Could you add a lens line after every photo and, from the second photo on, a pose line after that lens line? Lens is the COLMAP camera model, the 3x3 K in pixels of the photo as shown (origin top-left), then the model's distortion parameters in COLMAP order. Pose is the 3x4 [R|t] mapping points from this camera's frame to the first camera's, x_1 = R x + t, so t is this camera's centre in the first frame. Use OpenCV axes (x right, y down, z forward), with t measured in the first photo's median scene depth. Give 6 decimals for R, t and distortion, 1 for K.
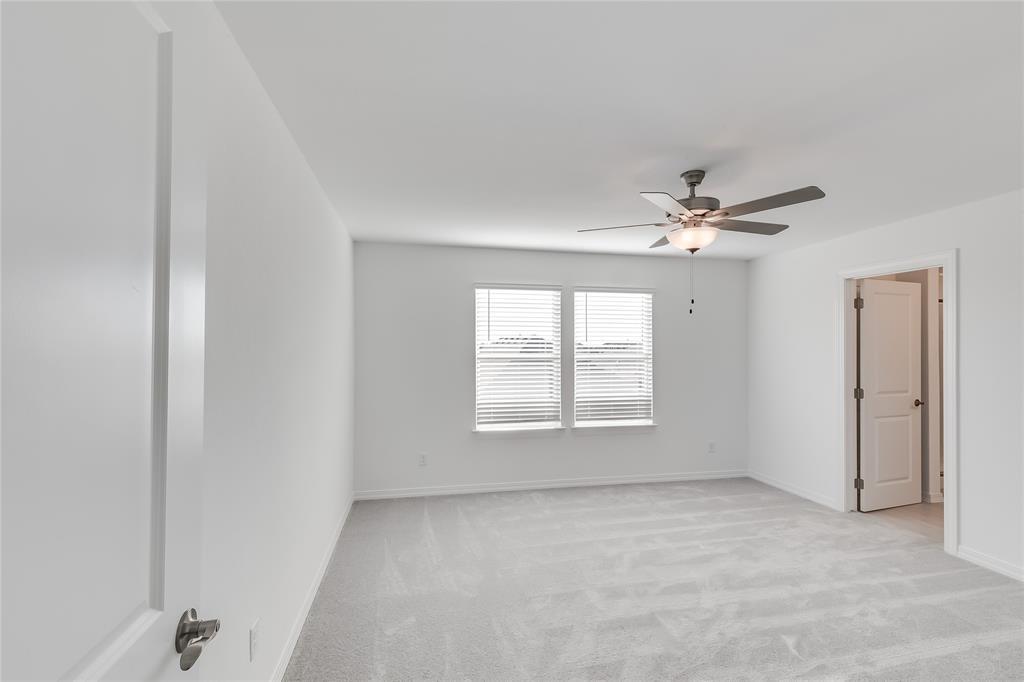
lens RADIAL K [[463.0, 0, 511.7], [0, 463.0, 342.4], [0, 0, 1]] dist [0.000253, -0.000294]
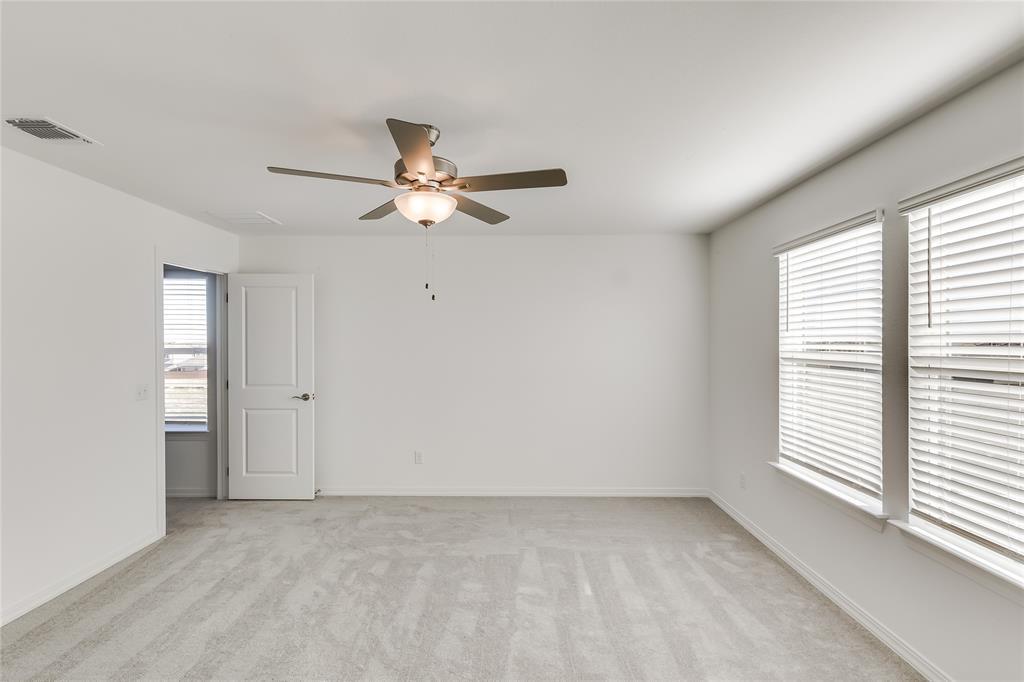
lens RADIAL K [[463.0, 0, 511.7], [0, 463.0, 342.4], [0, 0, 1]] dist [0.000253, -0.000294]
pose [[-0.229343, 0.003560, -0.973339, 0.661145], [0.013791, 0.999905, 0.000408, 0.005771], [0.973248, -0.013330, -0.229370, 0.771483]]
